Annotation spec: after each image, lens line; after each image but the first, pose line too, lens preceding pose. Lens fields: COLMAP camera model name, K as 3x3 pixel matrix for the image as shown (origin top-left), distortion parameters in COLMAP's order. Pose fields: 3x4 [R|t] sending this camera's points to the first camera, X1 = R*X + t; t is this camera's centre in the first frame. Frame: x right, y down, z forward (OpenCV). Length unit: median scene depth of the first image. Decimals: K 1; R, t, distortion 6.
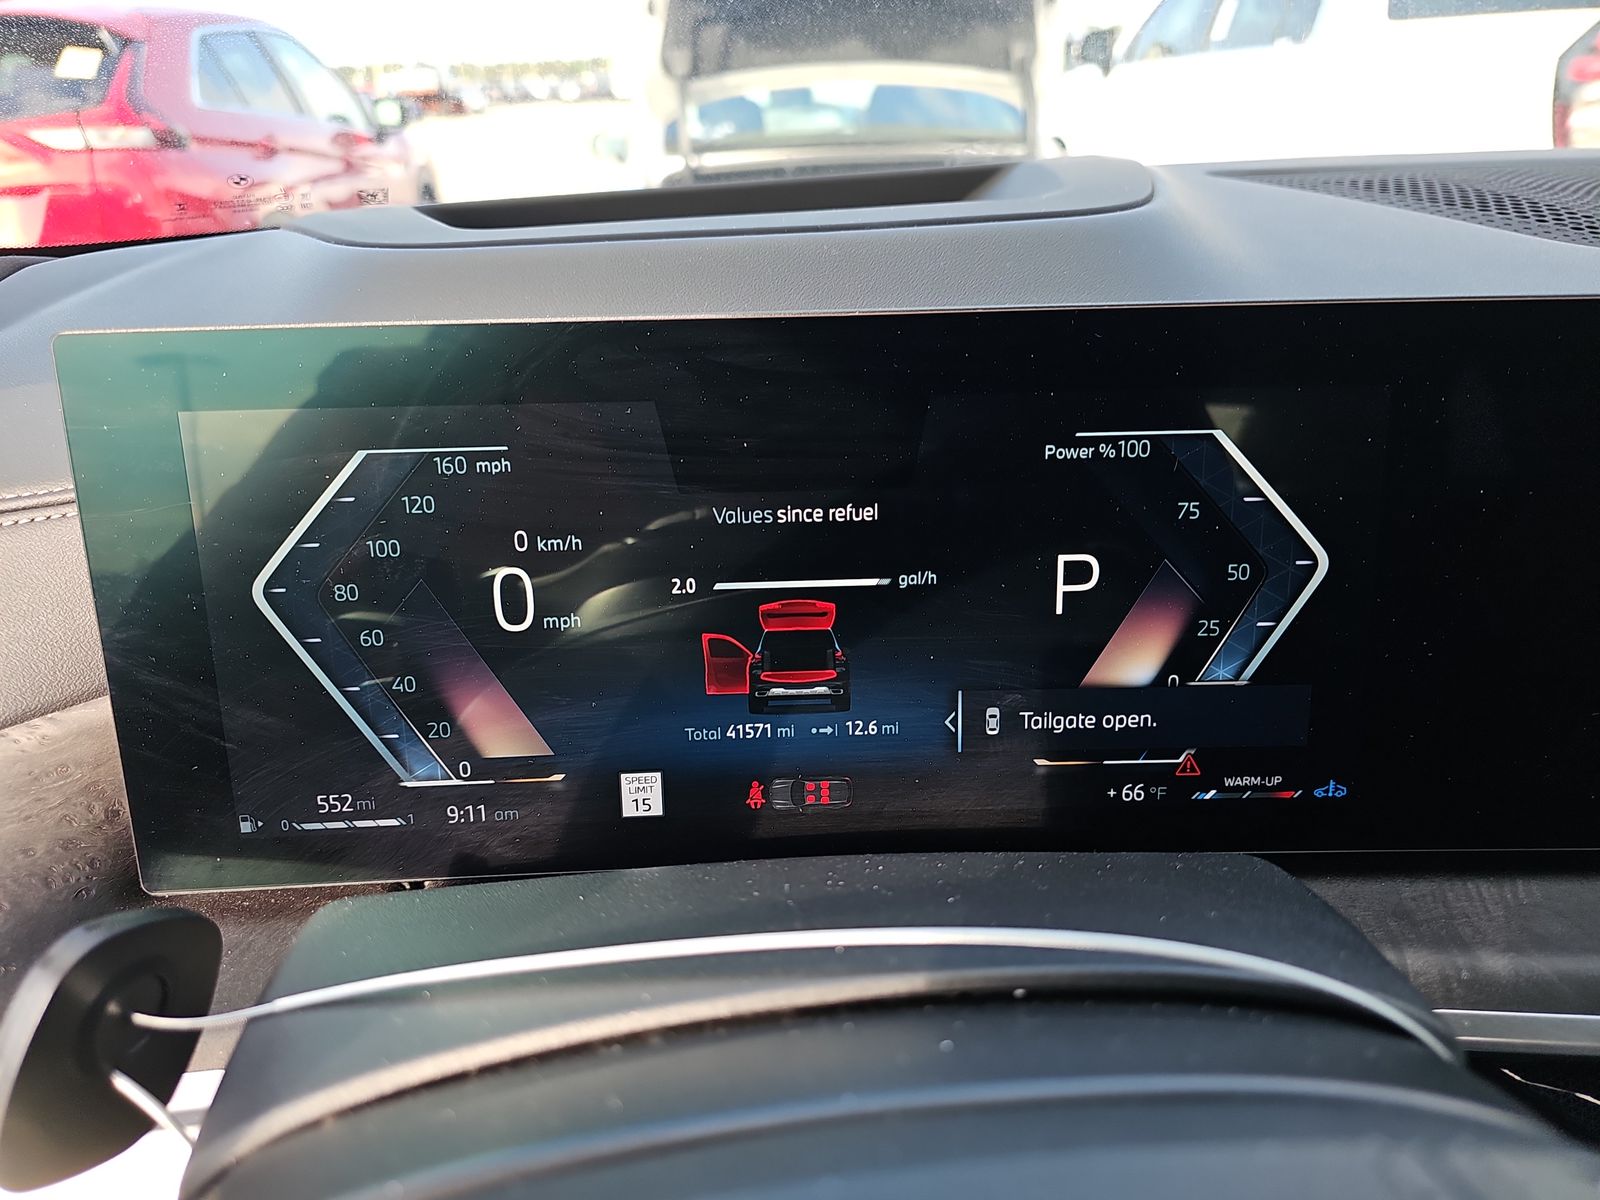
lens RADIAL K [[1059.8, 0, 801.6], [0, 1059.8, 600.0], [0, 0, 1]] dist [0.035412, -0.041173]
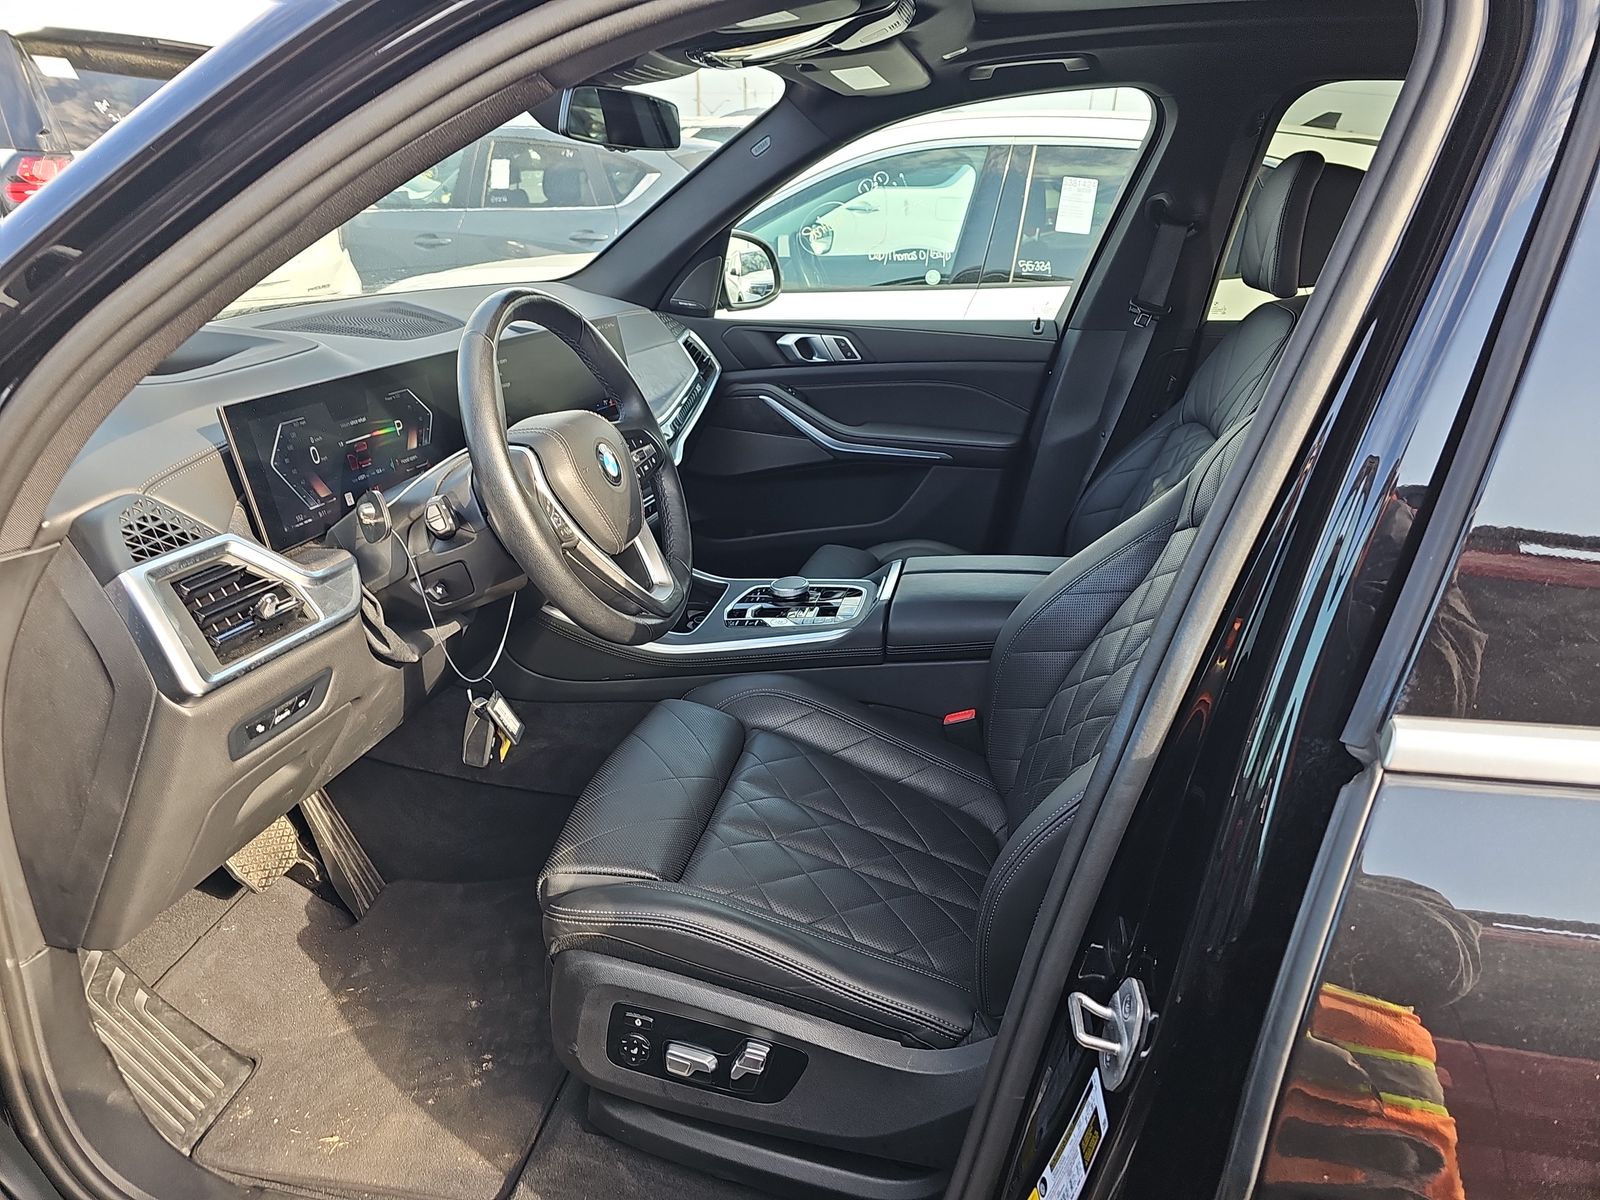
lens RADIAL K [[1059.8, 0, 794.3], [0, 1059.8, 607.9], [0, 0, 1]] dist [0.035412, -0.041173]
pose [[0.294673, -0.327318, 0.897792, -3.498614], [0.378614, 0.902610, 0.204806, 0.376450], [-0.877393, 0.279566, 0.389902, -1.976530]]
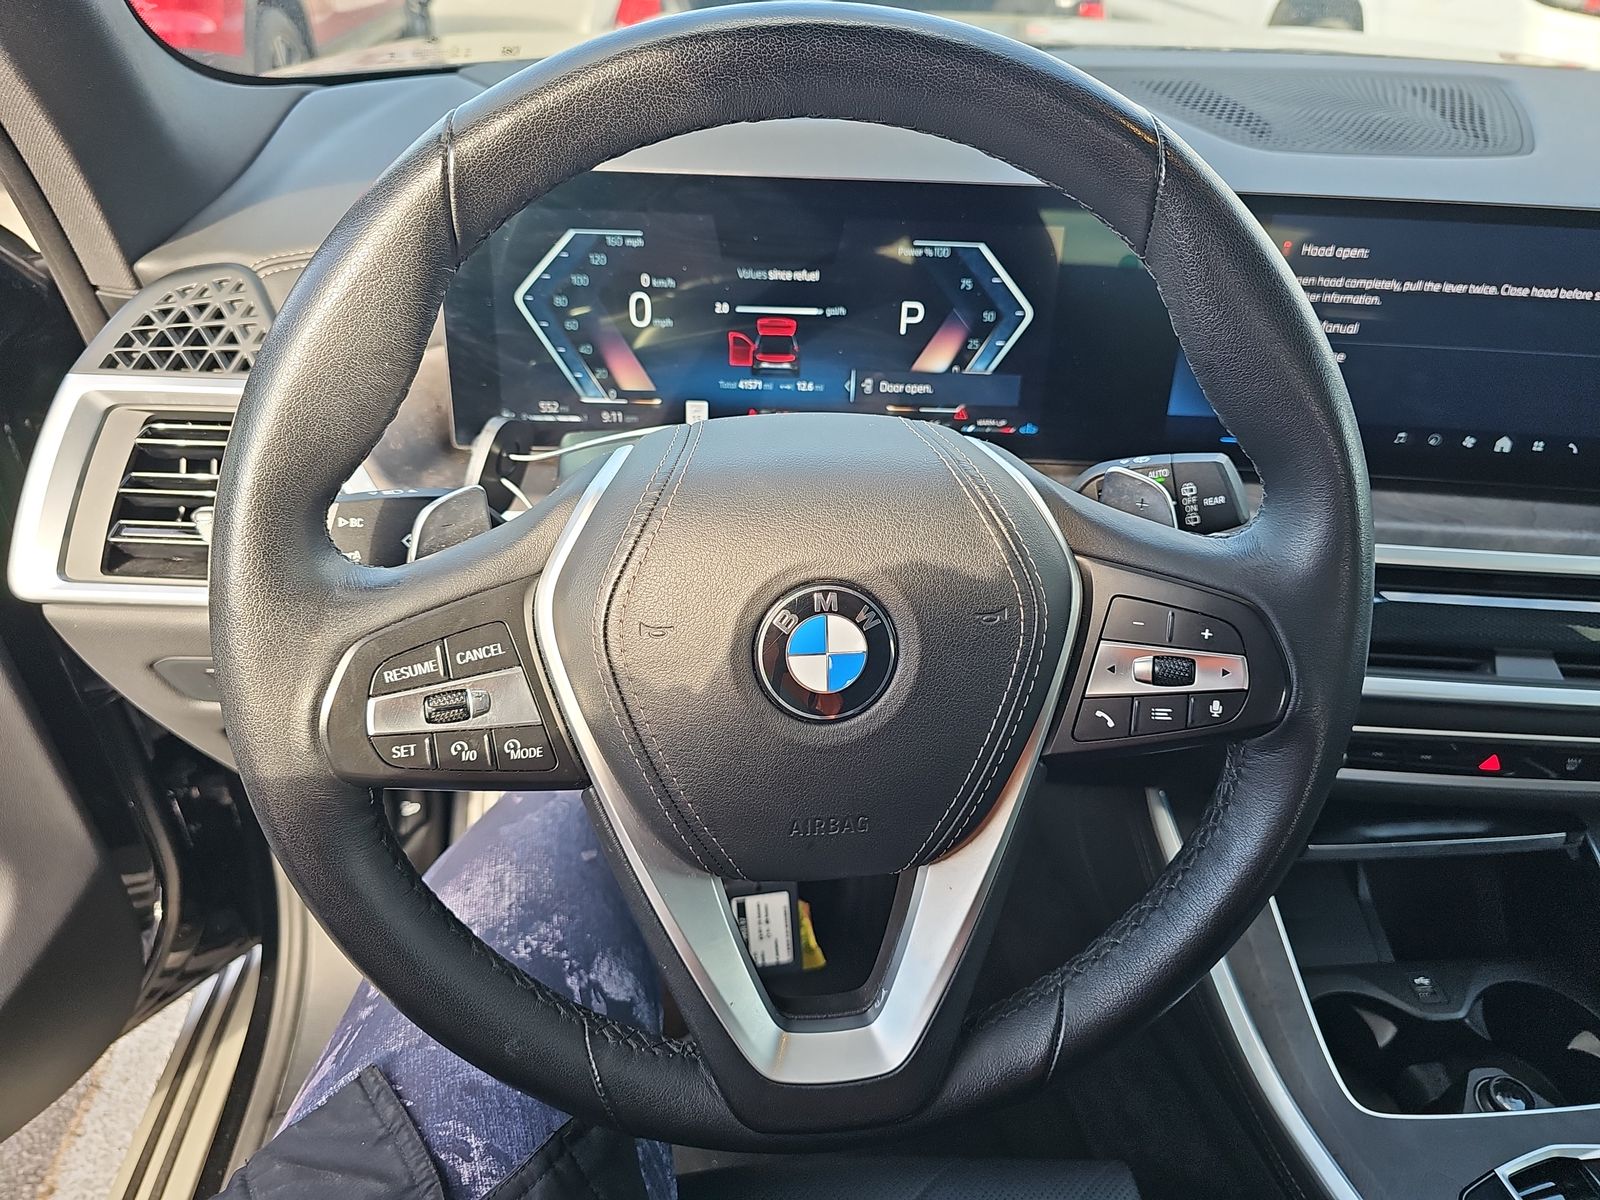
lens RADIAL K [[1059.8, 0, 801.5], [0, 1059.8, 592.3], [0, 0, 1]] dist [0.035412, -0.041173]
pose [[0.998413, 0.053367, 0.017969, 0.035165], [-0.055663, 0.983592, 0.171606, 0.165866], [-0.008516, -0.172334, 0.985002, -1.126908]]
